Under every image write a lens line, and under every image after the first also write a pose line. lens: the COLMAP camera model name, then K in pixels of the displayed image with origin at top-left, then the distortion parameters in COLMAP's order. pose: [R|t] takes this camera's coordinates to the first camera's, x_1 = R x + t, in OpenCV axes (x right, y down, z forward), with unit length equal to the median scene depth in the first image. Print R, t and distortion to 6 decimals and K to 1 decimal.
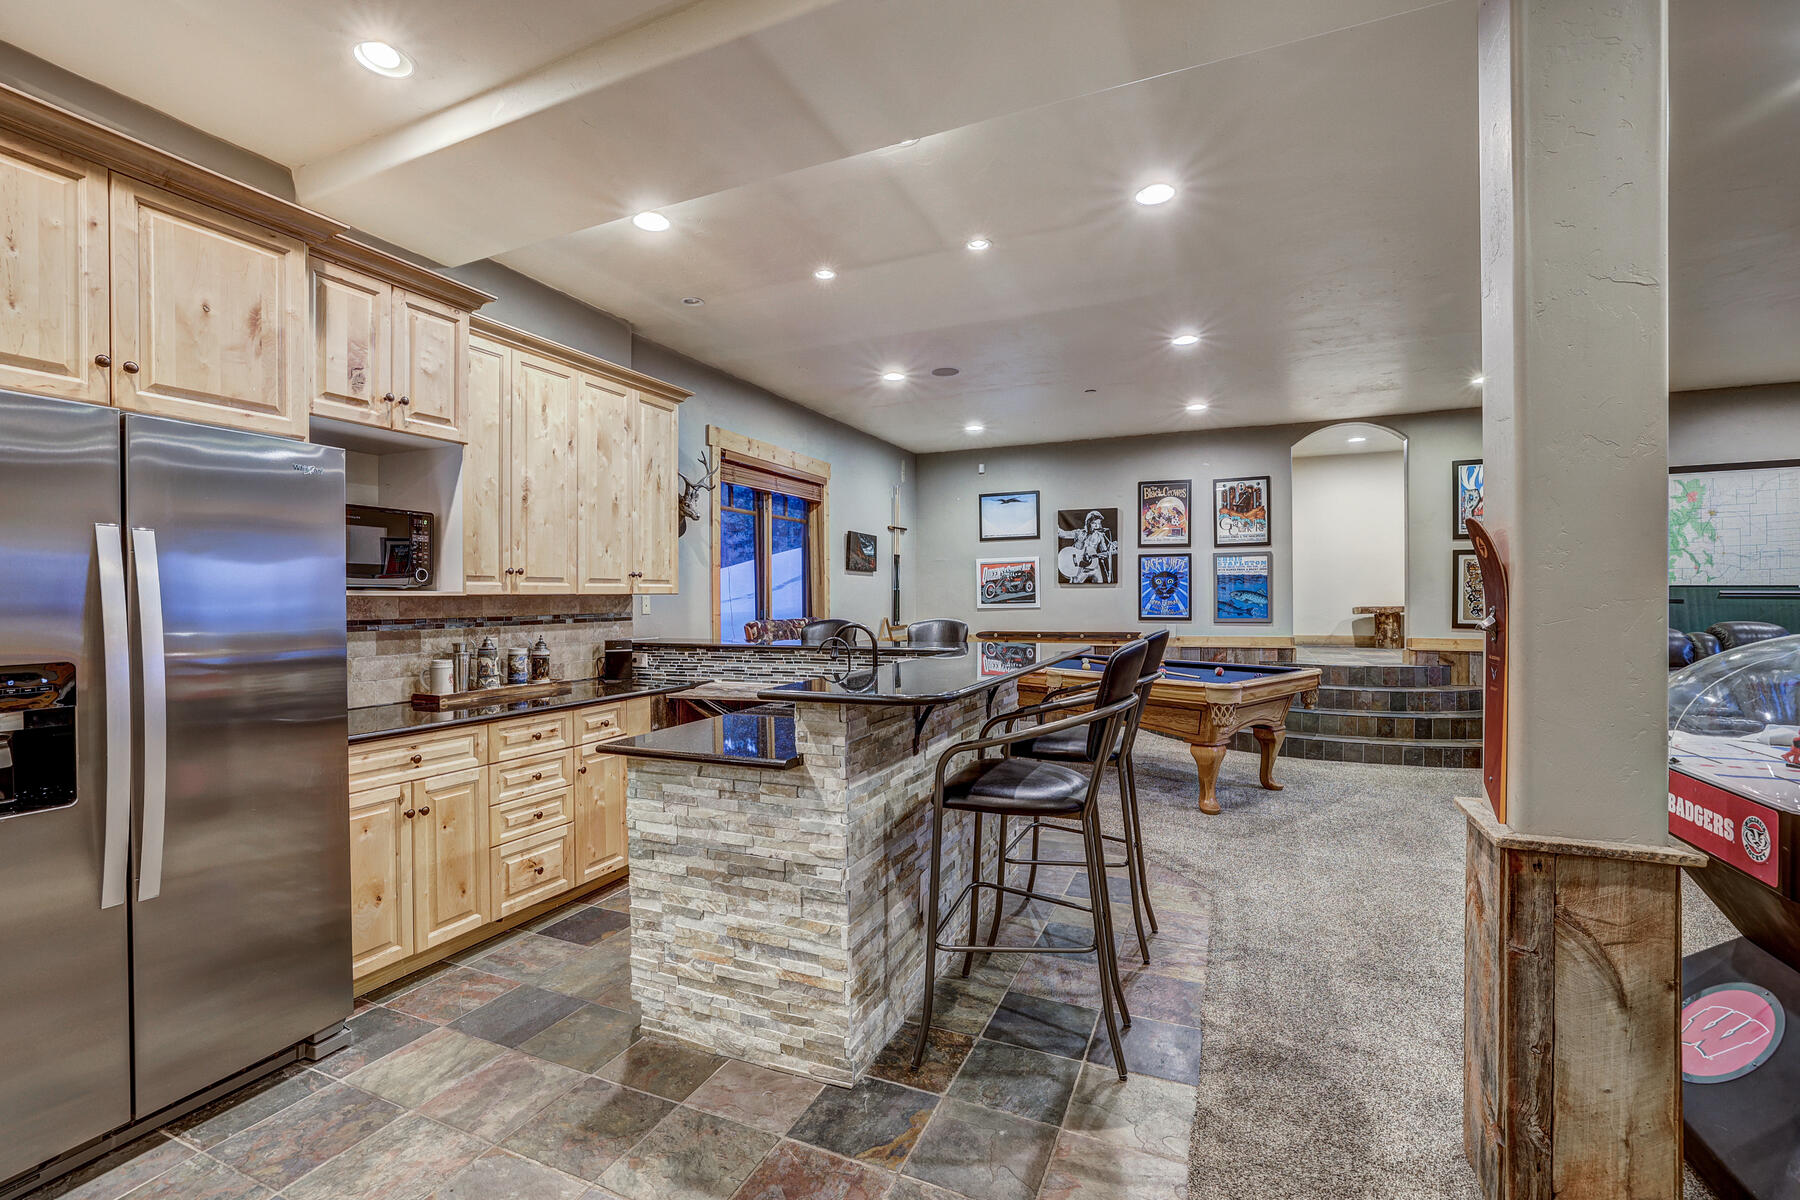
lens RADIAL K [[785.3, 0, 886.0], [0, 785.3, 601.0], [0, 0, 1]] dist [-0.026496, 0.004110]
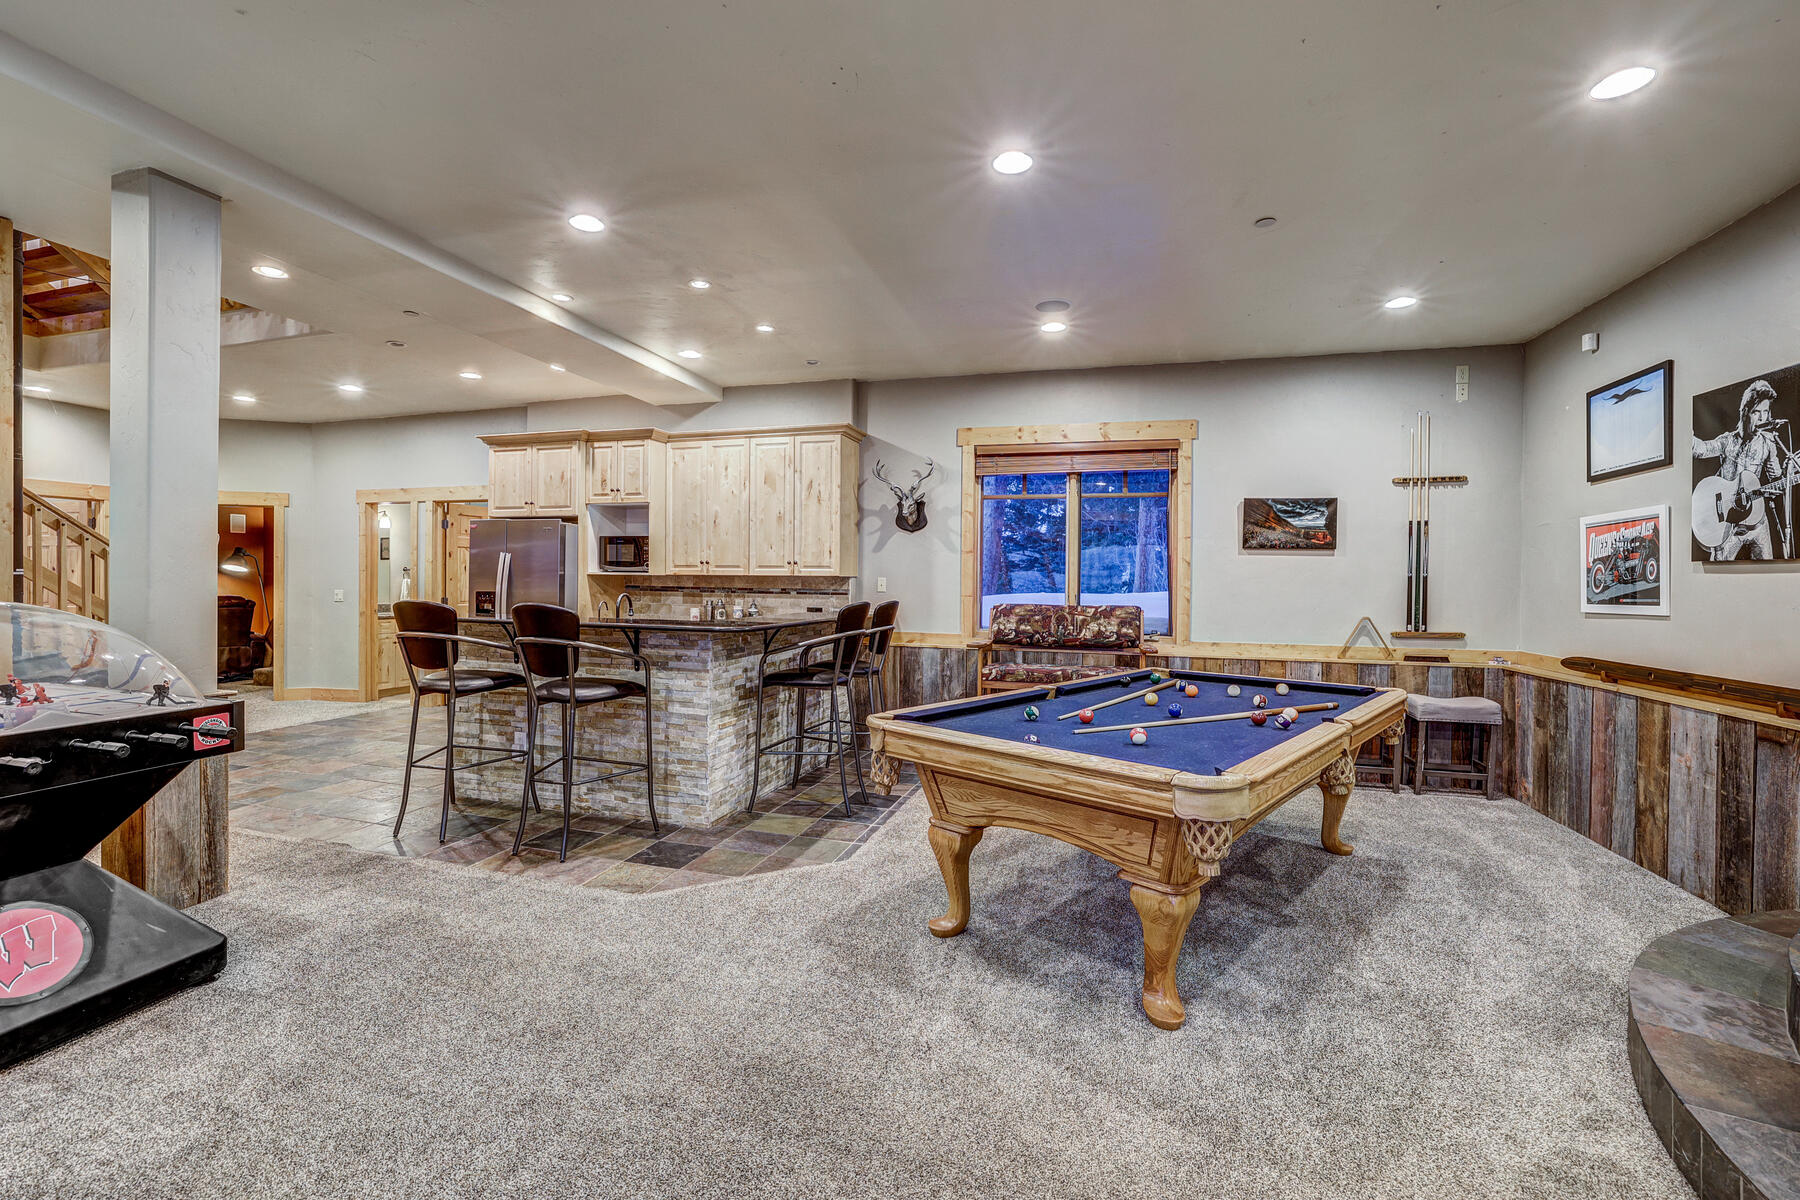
lens RADIAL K [[785.3, 0, 891.6], [0, 785.3, 592.2], [0, 0, 1]] dist [-0.026496, 0.004110]
pose [[0.125603, 0.022862, -0.991817, 0.635785], [-0.019674, 0.999595, 0.020550, -0.006345], [0.991885, 0.016932, 0.126002, 0.541137]]
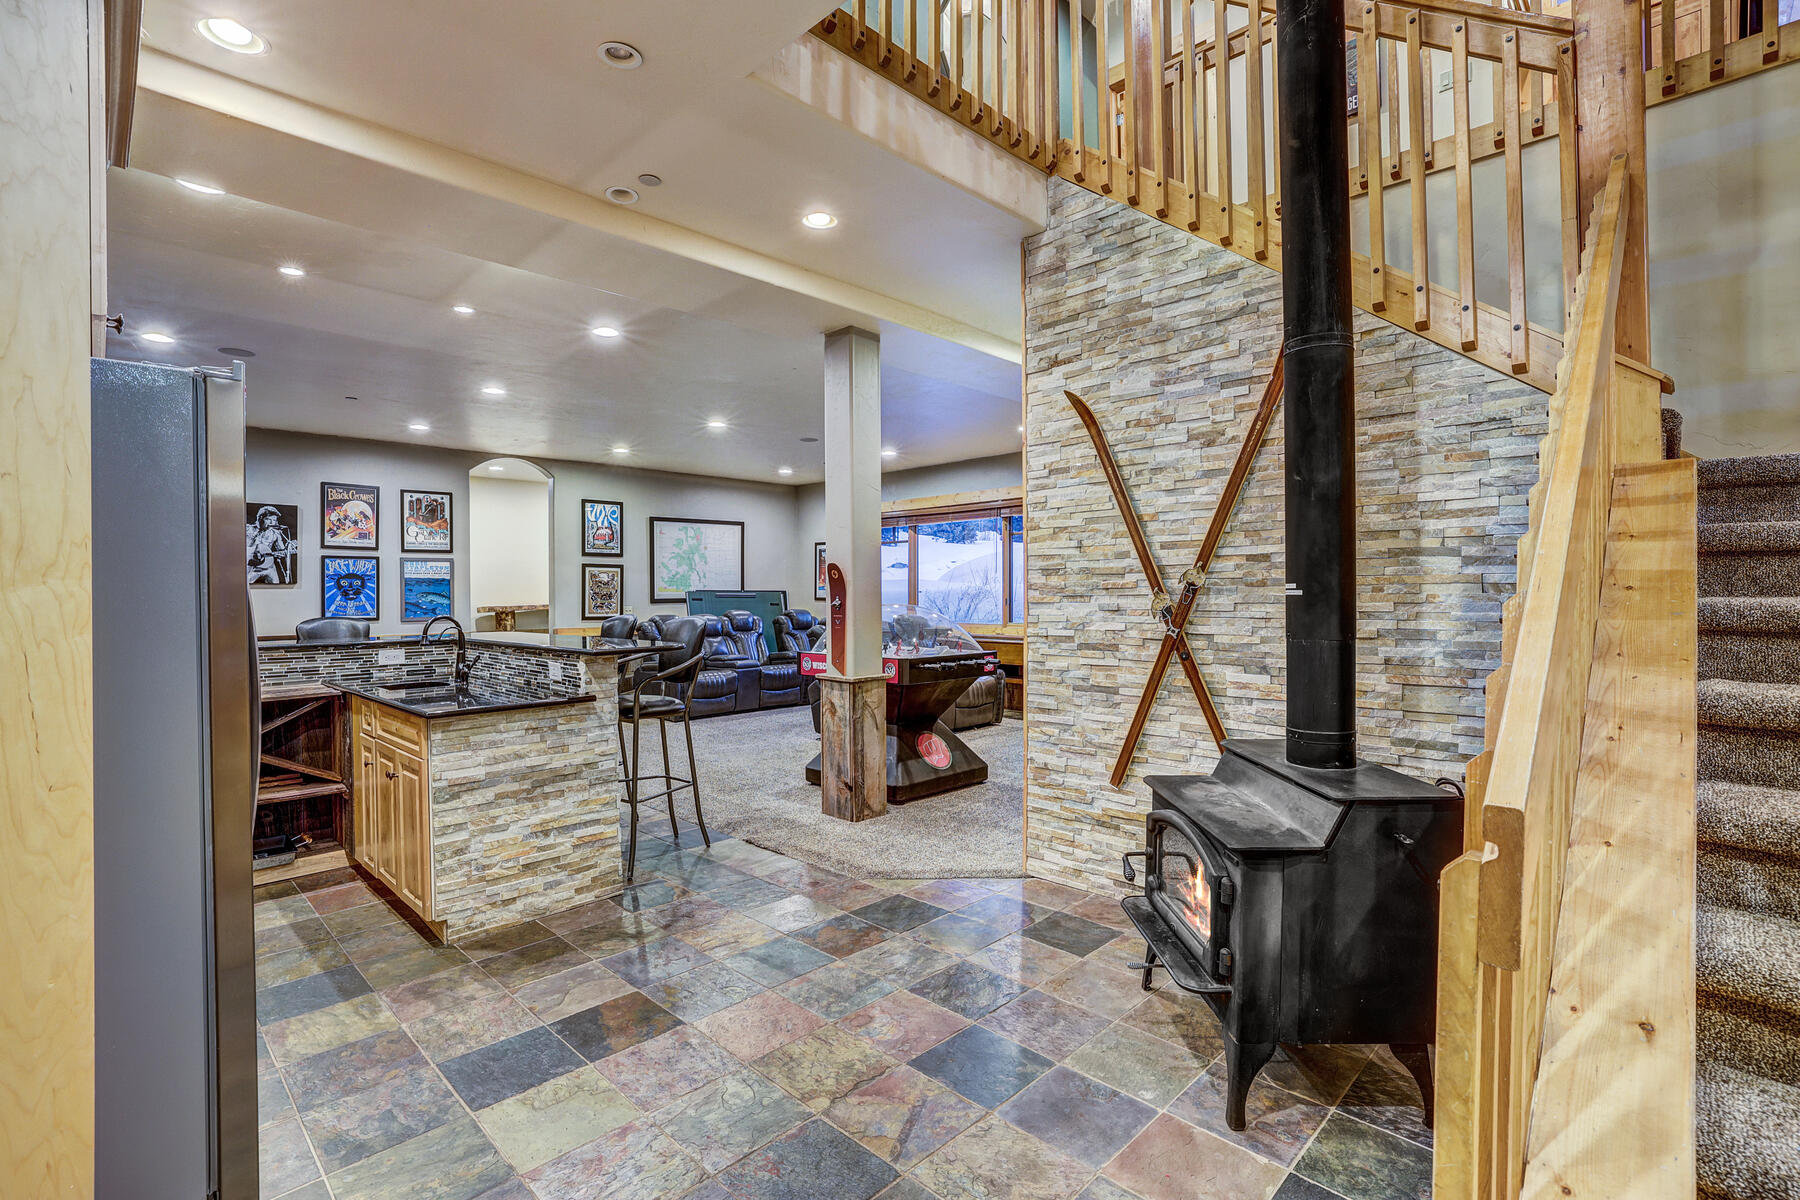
lens RADIAL K [[822.8, 0, 898.3], [0, 822.8, 591.6], [0, 0, 1]] dist [-0.000710, -0.000143]
pose [[0.354202, 0.004261, 0.935159, -0.403253], [0.012292, 0.999882, -0.009212, 0.004908], [-0.935088, 0.014758, 0.354108, -0.044436]]
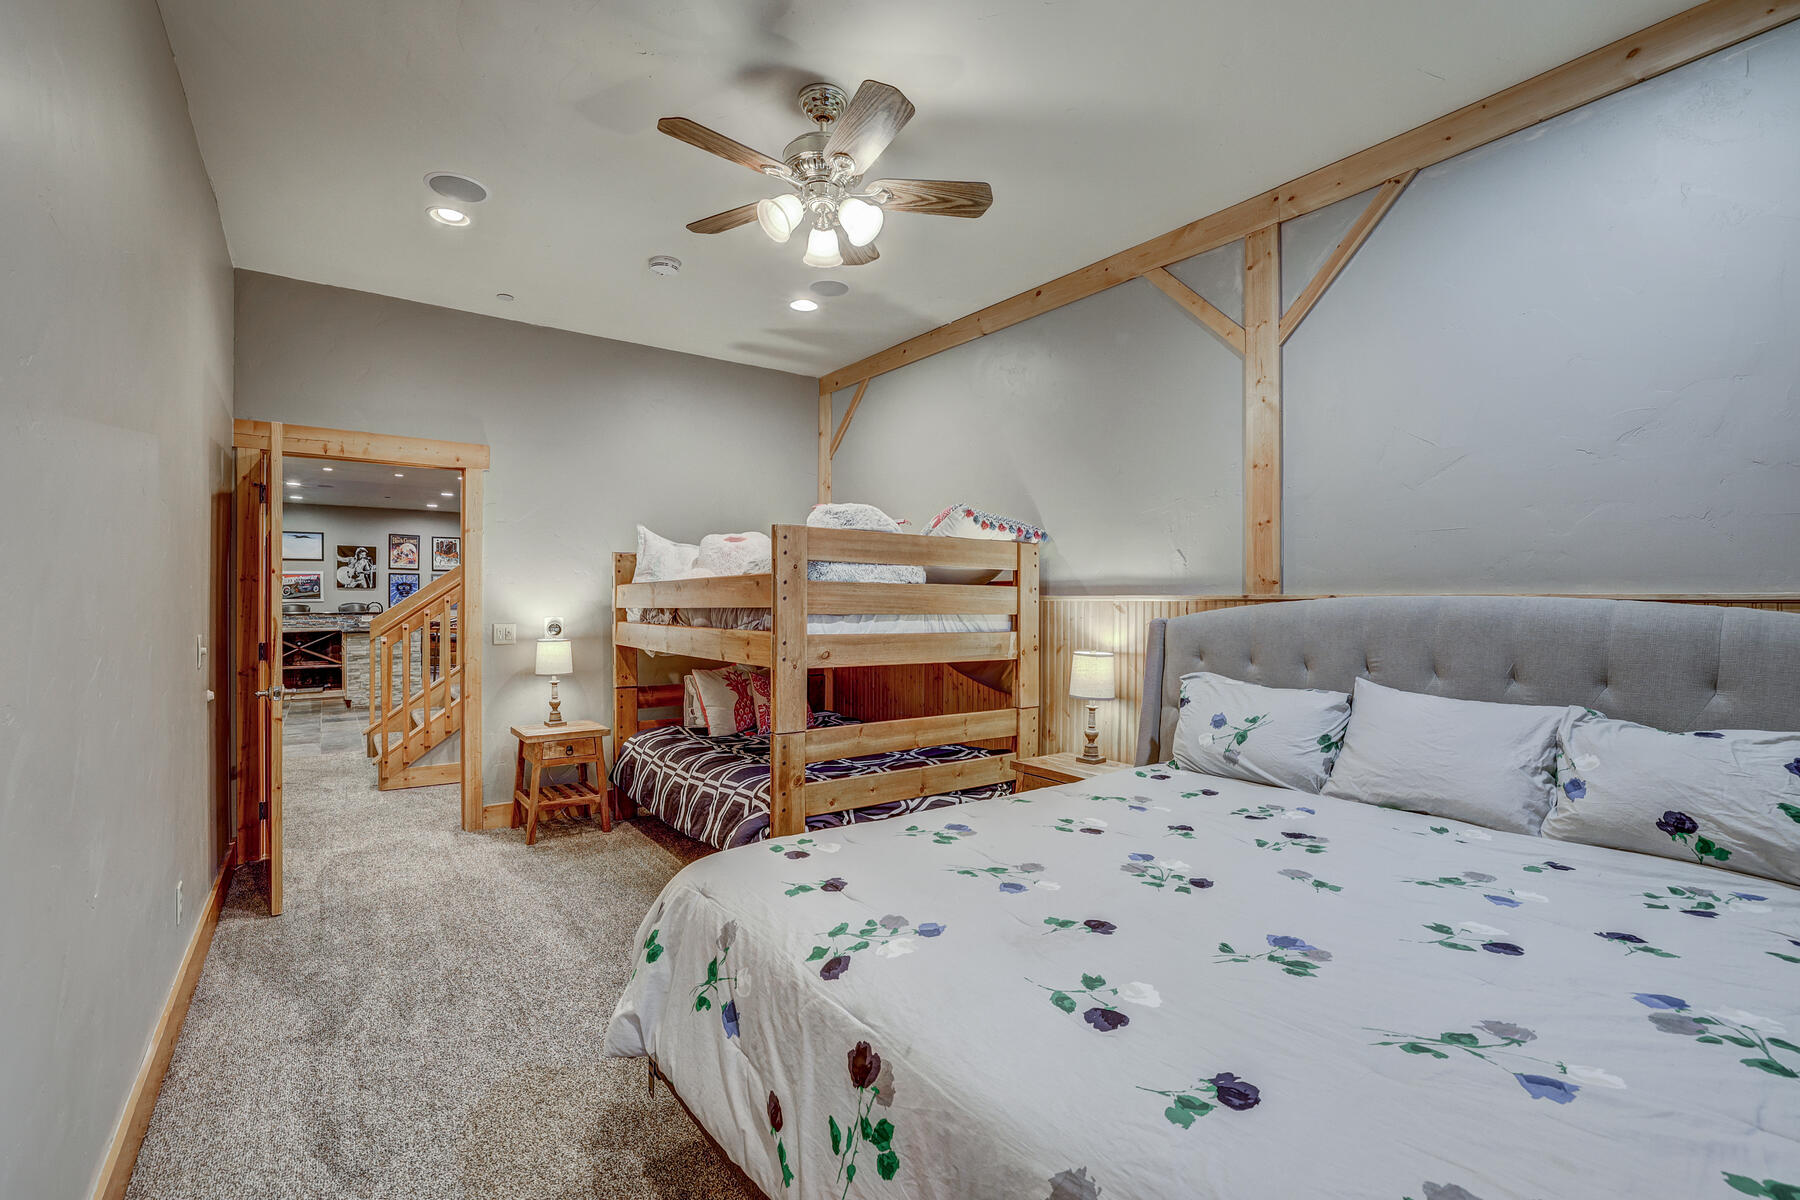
lens RADIAL K [[785.3, 0, 905.1], [0, 785.3, 598.4], [0, 0, 1]] dist [-0.026496, 0.004110]
pose [[0.482204, 0.009313, 0.876010, -0.725492], [0.000186, 0.999942, -0.010733, 0.021640], [-0.876059, 0.005339, 0.482174, -0.992445]]
